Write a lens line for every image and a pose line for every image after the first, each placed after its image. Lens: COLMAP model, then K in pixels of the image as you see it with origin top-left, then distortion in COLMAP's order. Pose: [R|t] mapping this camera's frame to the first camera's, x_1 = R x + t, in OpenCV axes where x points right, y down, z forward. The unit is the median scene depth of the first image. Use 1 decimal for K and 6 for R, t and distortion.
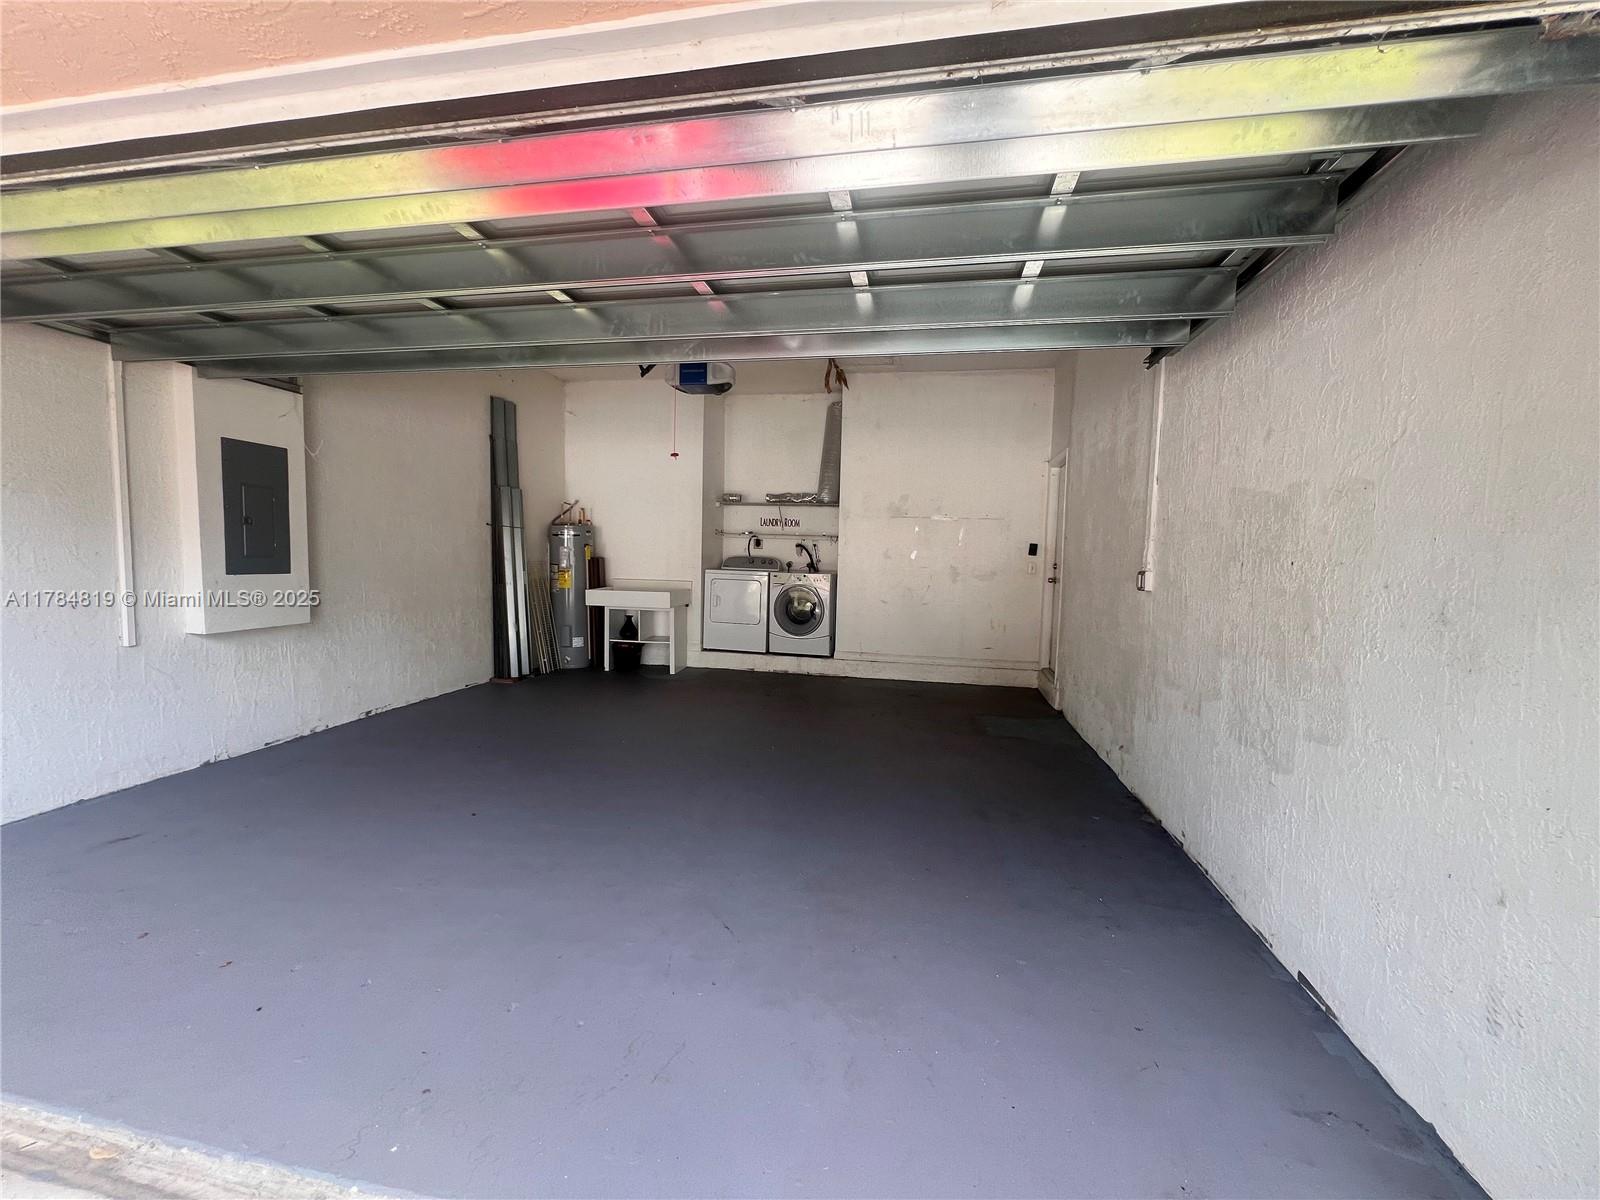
lens RADIAL K [[639.3, 0, 799.7], [0, 639.3, 598.3], [0, 0, 1]] dist [-0.002678, -0.000070]
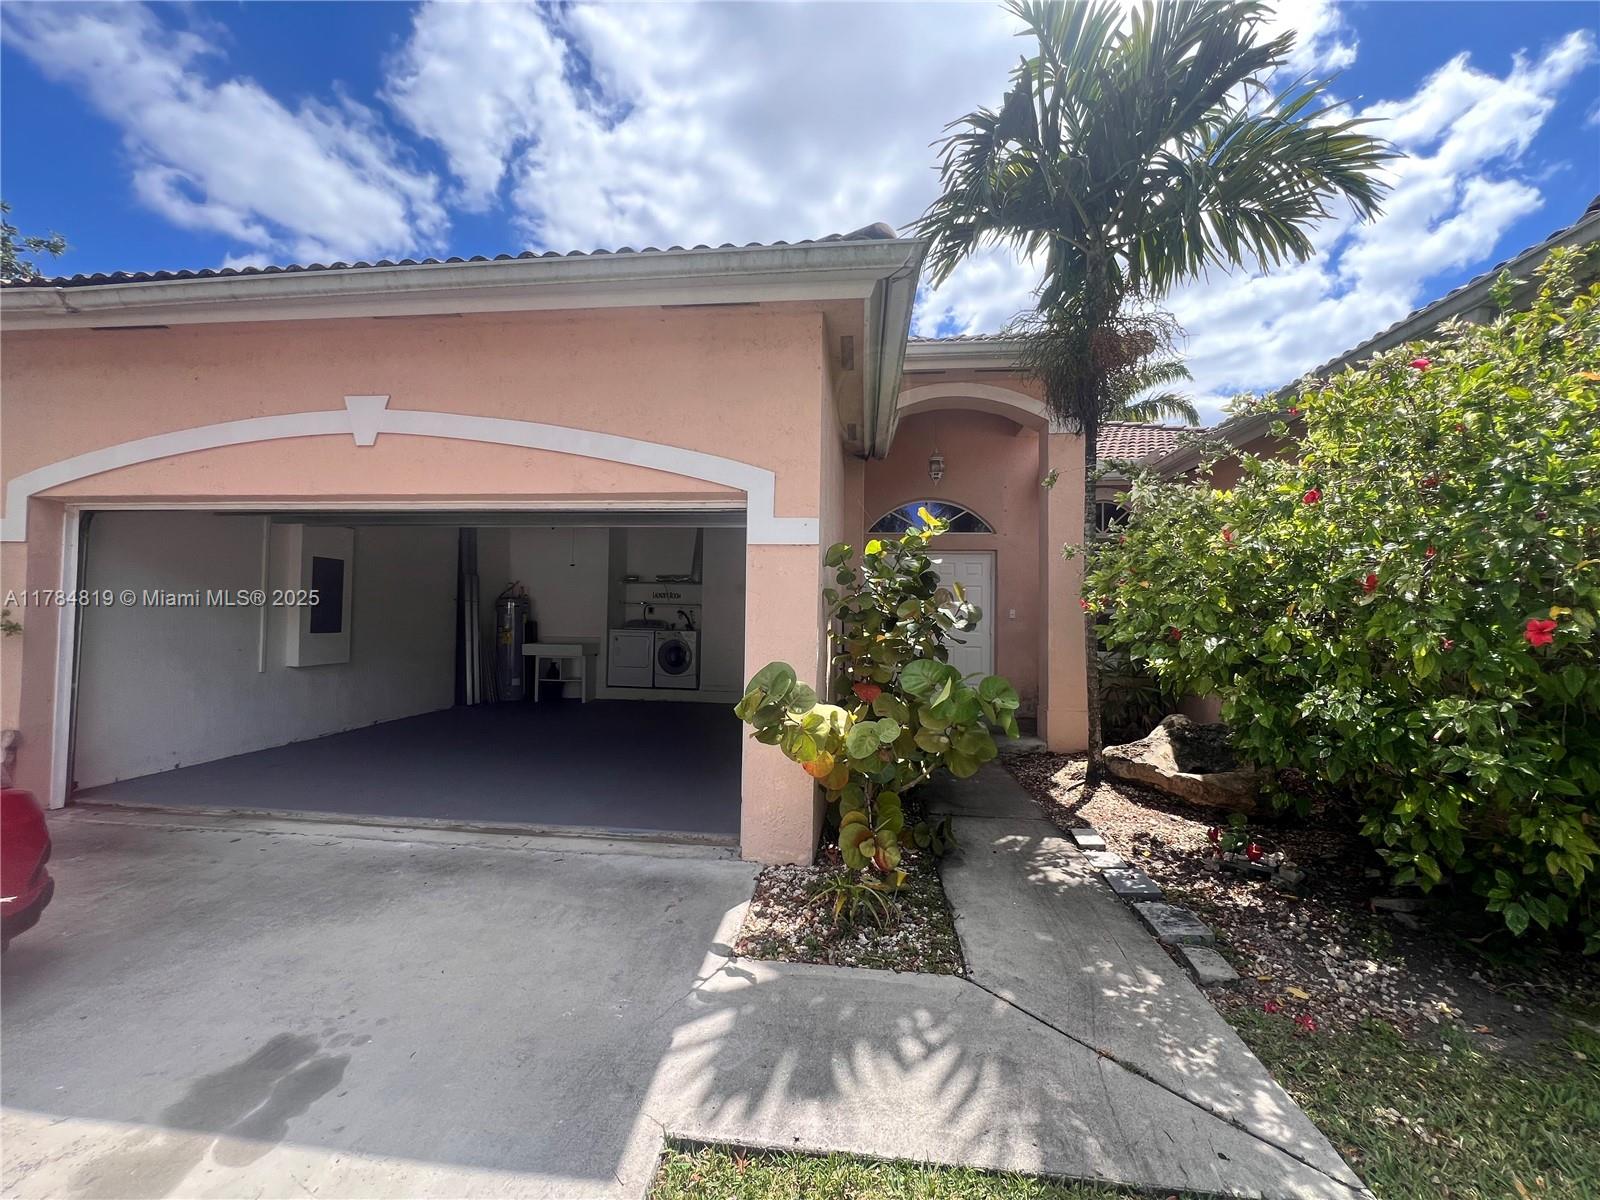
lens RADIAL K [[639.3, 0, 796.7], [0, 639.3, 598.3], [0, 0, 1]] dist [-0.002678, -0.000070]
pose [[0.997127, -0.006136, 0.075500, 0.162137], [0.013405, 0.995276, -0.096156, 0.029271], [-0.074553, 0.096892, 0.992499, -0.453046]]
